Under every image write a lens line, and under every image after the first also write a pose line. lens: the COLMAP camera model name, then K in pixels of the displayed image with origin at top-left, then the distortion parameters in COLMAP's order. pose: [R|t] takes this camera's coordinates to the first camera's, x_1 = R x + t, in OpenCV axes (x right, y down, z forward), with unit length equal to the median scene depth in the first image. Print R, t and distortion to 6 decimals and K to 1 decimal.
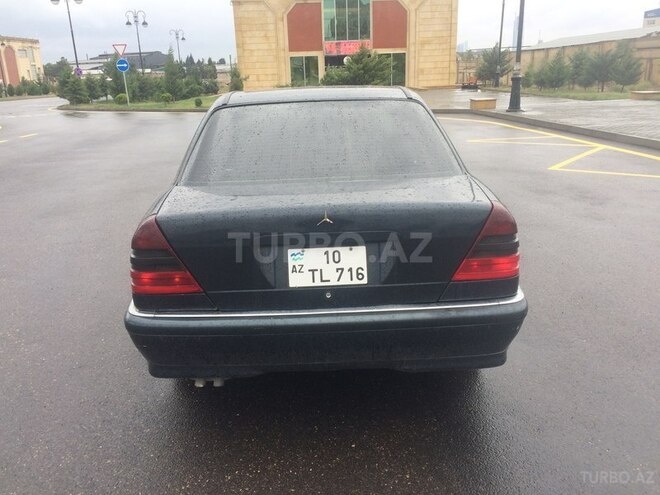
lens RADIAL K [[564.9, 0, 326.9], [0, 564.9, 246.9], [0, 0, 1]] dist [0.049335, -0.062849]
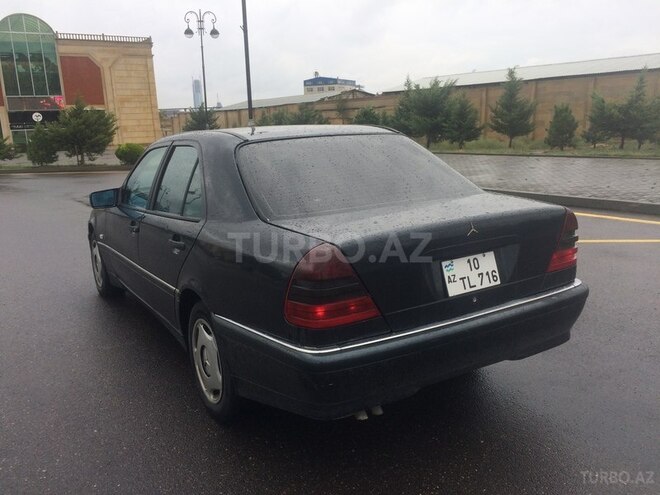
lens RADIAL K [[564.9, 0, 330.3], [0, 564.9, 246.3], [0, 0, 1]] dist [0.049335, -0.062849]
pose [[0.863598, -0.103210, 0.493505, -0.045114], [0.151013, 0.986836, -0.057879, 0.000304], [-0.481035, 0.124510, 0.867815, 0.010041]]
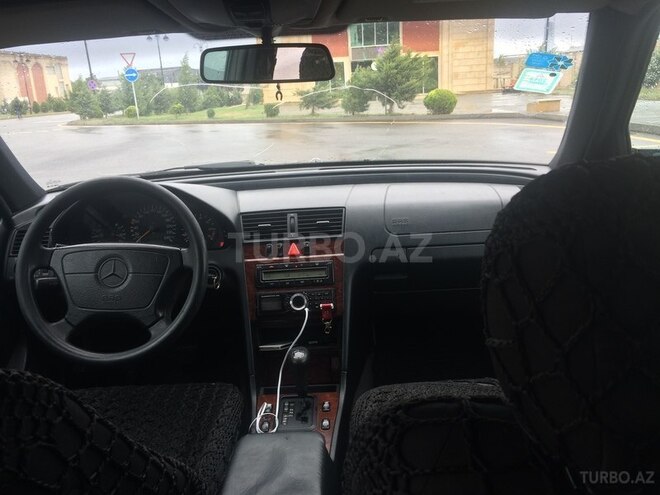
lens RADIAL K [[564.9, 0, 334.8], [0, 564.9, 251.3], [0, 0, 1]] dist [0.049335, -0.062849]
pose [[0.999220, -0.011831, -0.037686, 0.001046], [0.011409, 0.999870, -0.011378, -0.020599], [0.037815, 0.010939, 0.999225, 0.097957]]
